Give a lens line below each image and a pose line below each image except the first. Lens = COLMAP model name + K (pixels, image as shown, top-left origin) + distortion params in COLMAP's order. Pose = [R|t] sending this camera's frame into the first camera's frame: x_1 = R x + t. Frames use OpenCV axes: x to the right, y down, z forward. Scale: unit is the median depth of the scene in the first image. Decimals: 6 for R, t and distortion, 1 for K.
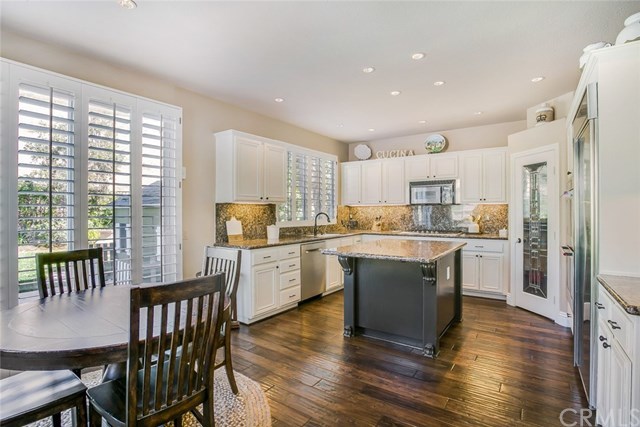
lens RADIAL K [[307.2, 0, 319.3], [0, 307.2, 214.2], [0, 0, 1]] dist [-0.001915, -0.000064]
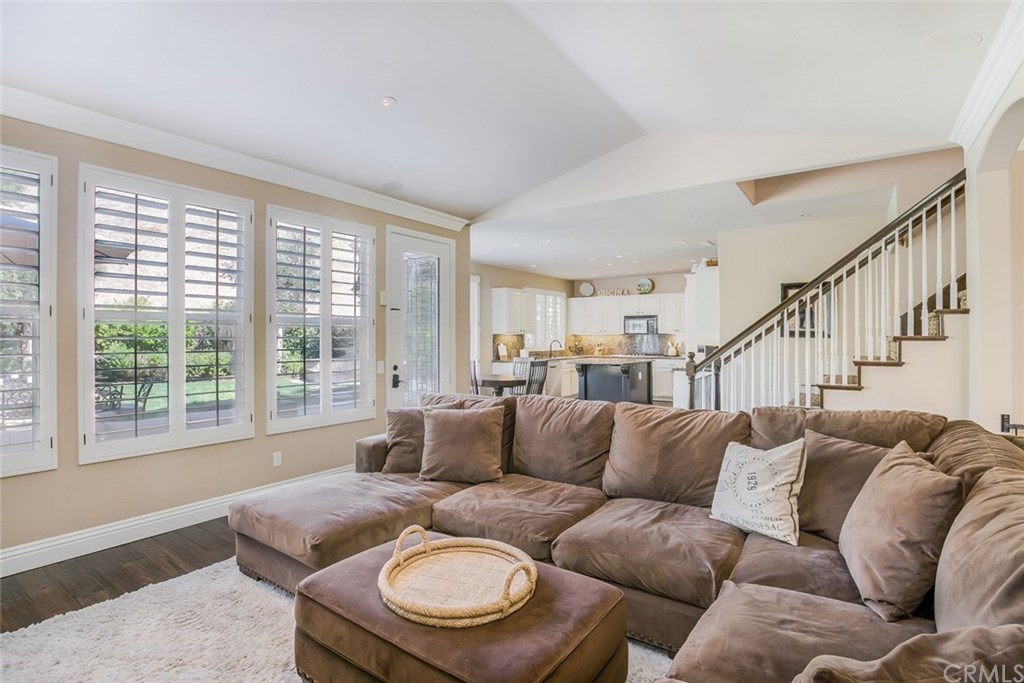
lens RADIAL K [[491.5, 0, 510.1], [0, 491.5, 340.9], [0, 0, 1]] dist [-0.001915, -0.000064]
pose [[0.999998, -0.000492, 0.001994, -0.185840], [0.000499, 0.999994, -0.003445, 0.004486], [-0.001992, 0.003446, 0.999992, -1.055039]]
